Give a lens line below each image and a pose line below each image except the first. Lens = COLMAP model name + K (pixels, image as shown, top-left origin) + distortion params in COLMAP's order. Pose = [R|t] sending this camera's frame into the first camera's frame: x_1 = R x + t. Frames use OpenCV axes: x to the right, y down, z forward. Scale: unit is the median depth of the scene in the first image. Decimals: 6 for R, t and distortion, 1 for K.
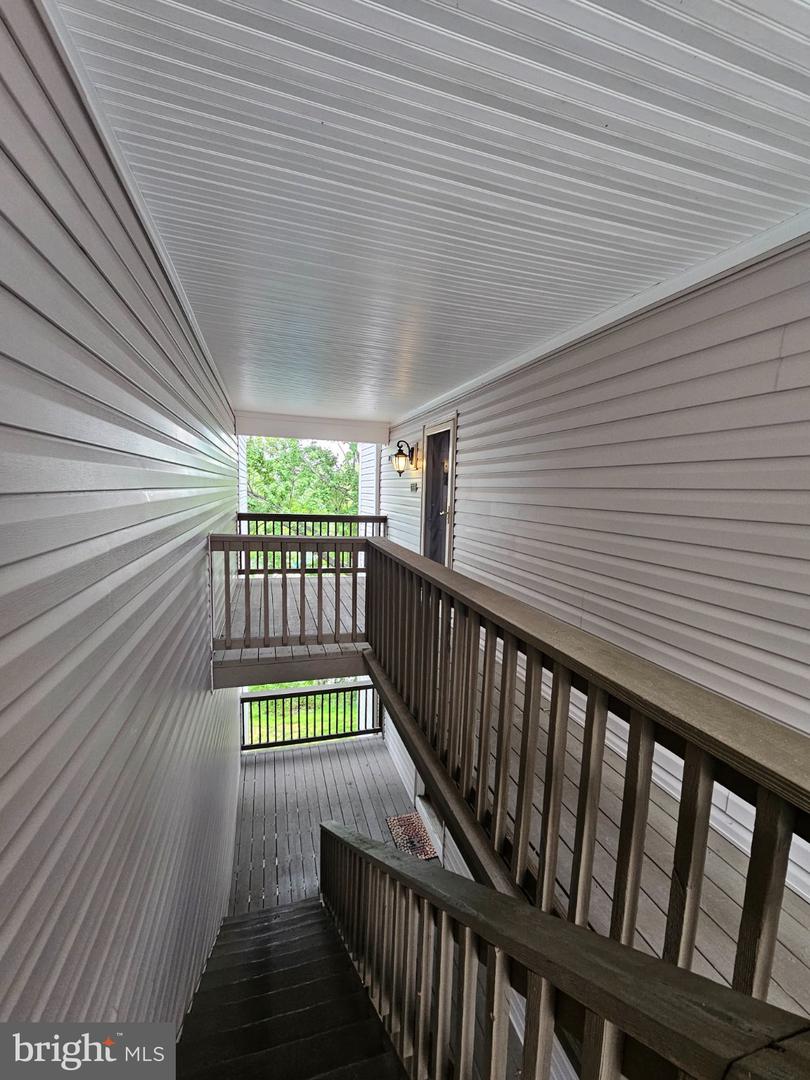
lens RADIAL K [[446.1, 0, 404.1], [0, 446.1, 533.6], [0, 0, 1]] dist [0.001001, 0.000335]
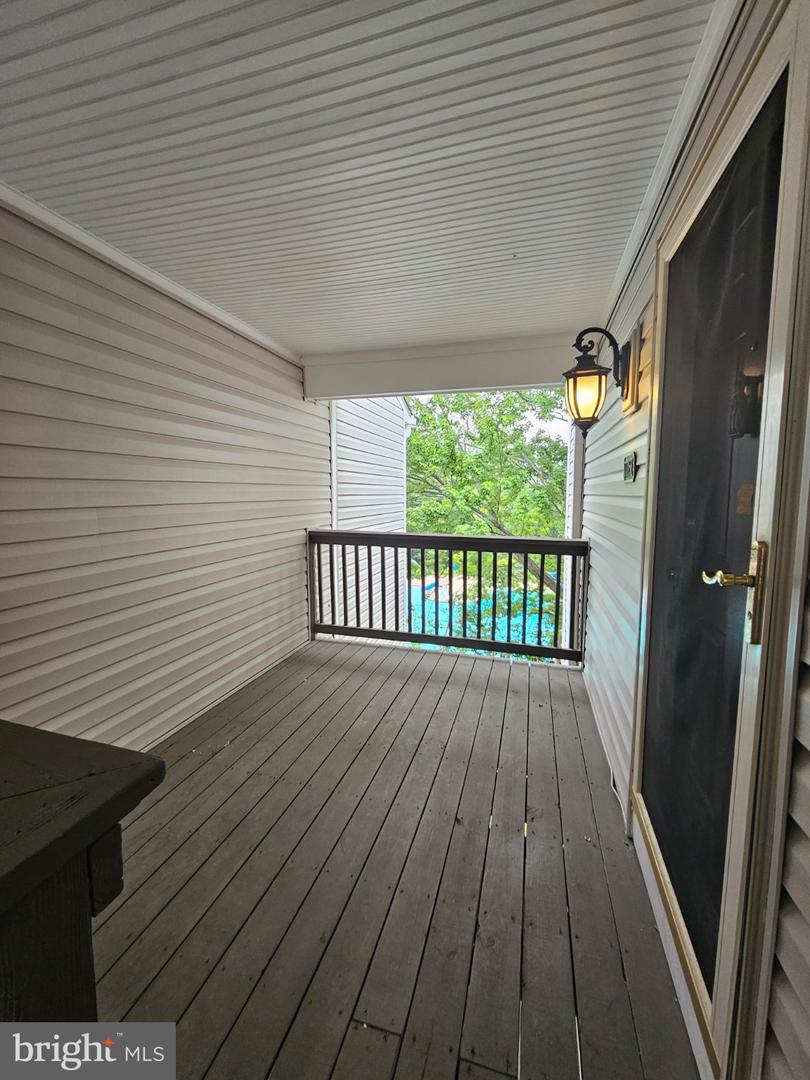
lens RADIAL K [[446.1, 0, 404.1], [0, 446.1, 533.6], [0, 0, 1]] dist [0.001001, 0.000335]
pose [[0.836288, 0.025669, -0.547689, 0.051886], [-0.034896, 0.999370, -0.006446, -0.039238], [0.547178, 0.024503, 0.836657, 0.523200]]
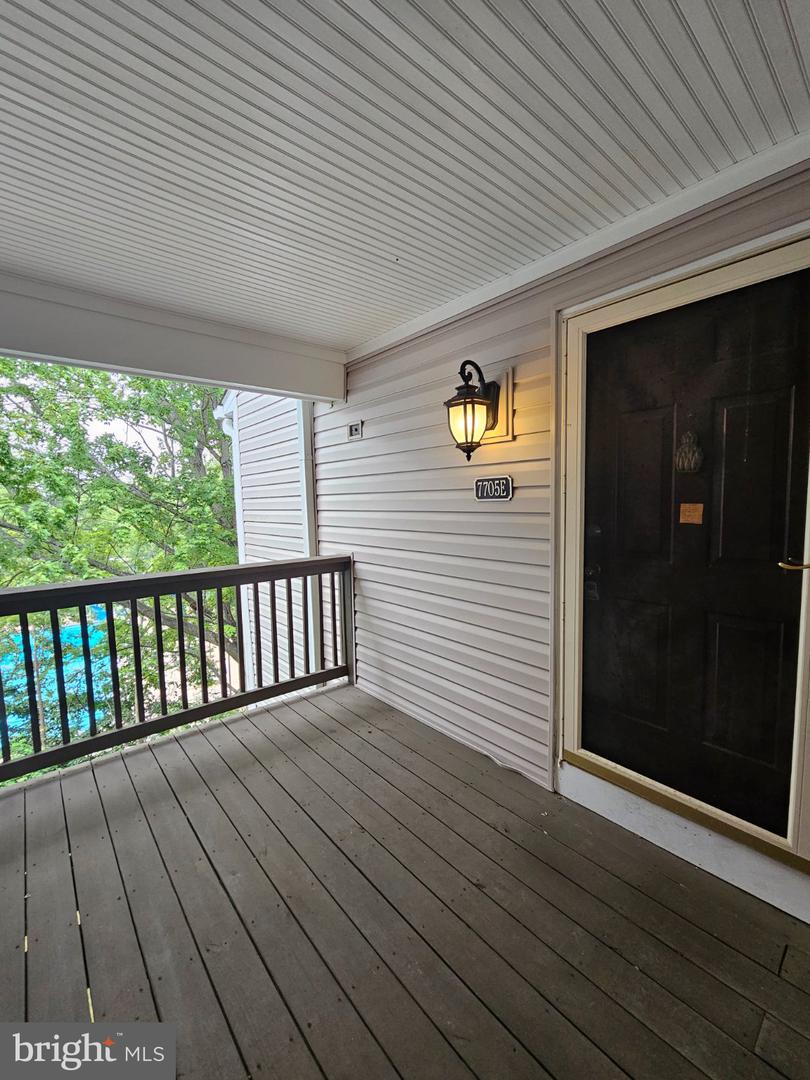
lens RADIAL K [[446.1, 0, 404.1], [0, 446.1, 533.6], [0, 0, 1]] dist [0.001001, 0.000335]
pose [[0.918051, -0.082162, 0.387854, -0.165079], [0.088243, 0.996097, 0.002138, -0.059541], [-0.386516, 0.032263, 0.921718, 0.556017]]
